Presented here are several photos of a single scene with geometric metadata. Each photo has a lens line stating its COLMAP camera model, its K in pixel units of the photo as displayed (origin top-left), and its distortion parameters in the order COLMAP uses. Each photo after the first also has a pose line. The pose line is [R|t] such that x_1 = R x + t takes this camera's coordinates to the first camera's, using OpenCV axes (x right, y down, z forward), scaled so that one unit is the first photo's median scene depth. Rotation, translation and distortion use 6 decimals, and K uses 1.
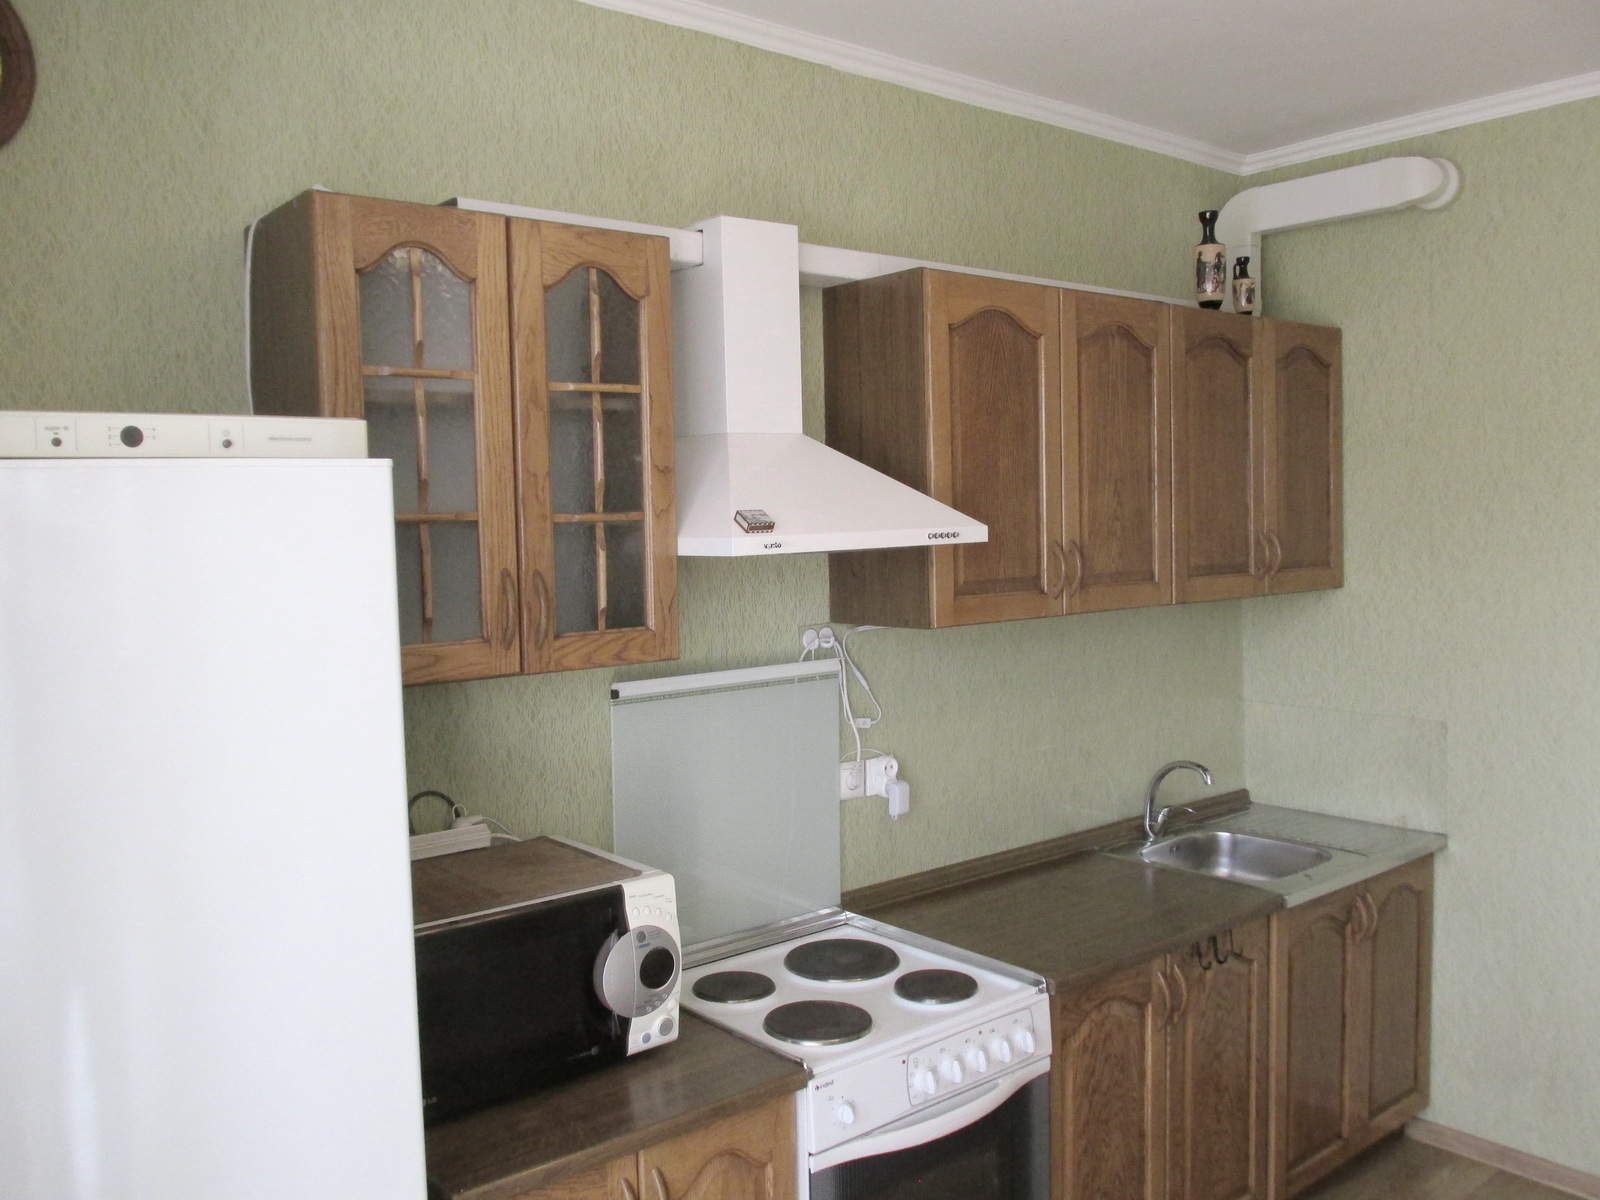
lens RADIAL K [[1322.8, 0, 798.4], [0, 1322.8, 590.9], [0, 0, 1]] dist [-0.039207, 0.016752]
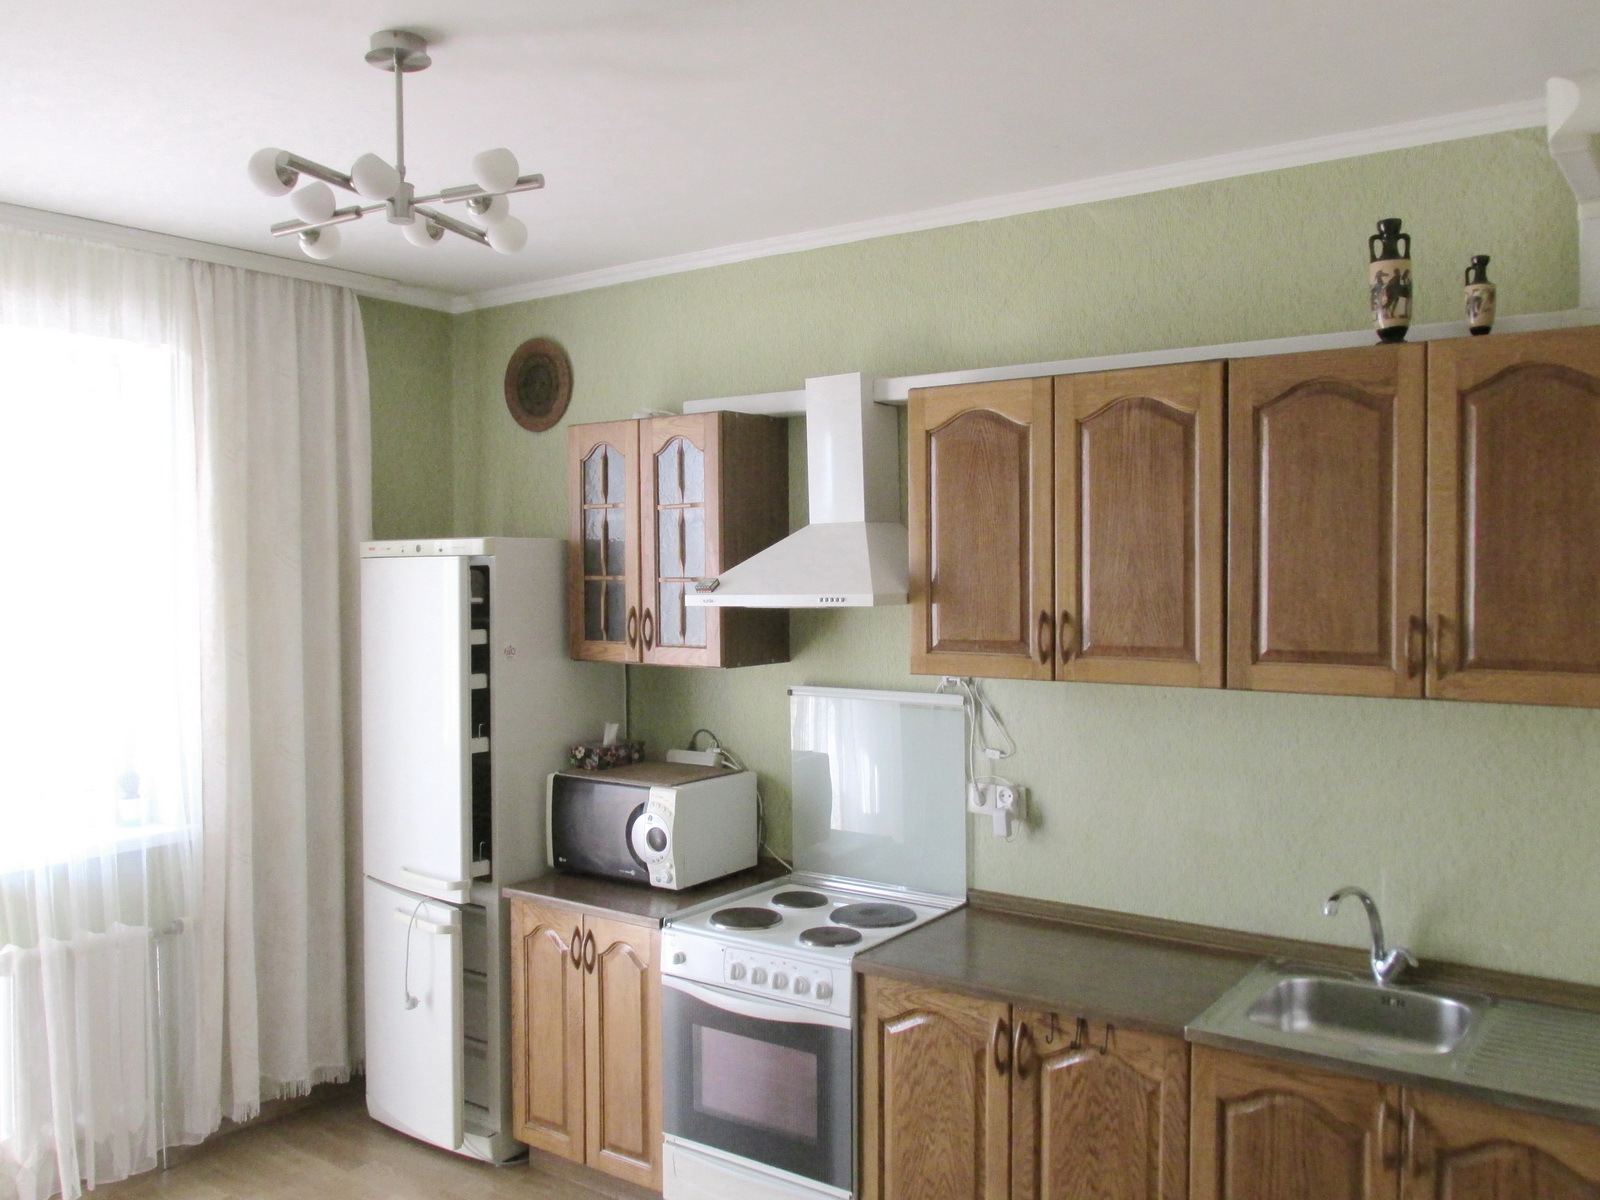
lens RADIAL K [[1322.8, 0, 798.4], [0, 1322.8, 590.9], [0, 0, 1]] dist [-0.039207, 0.016752]
pose [[0.262712, 0.035201, -0.964232, 1.291241], [-0.054304, 0.998290, 0.021649, -0.072068], [0.963345, 0.046675, 0.264174, 0.564912]]
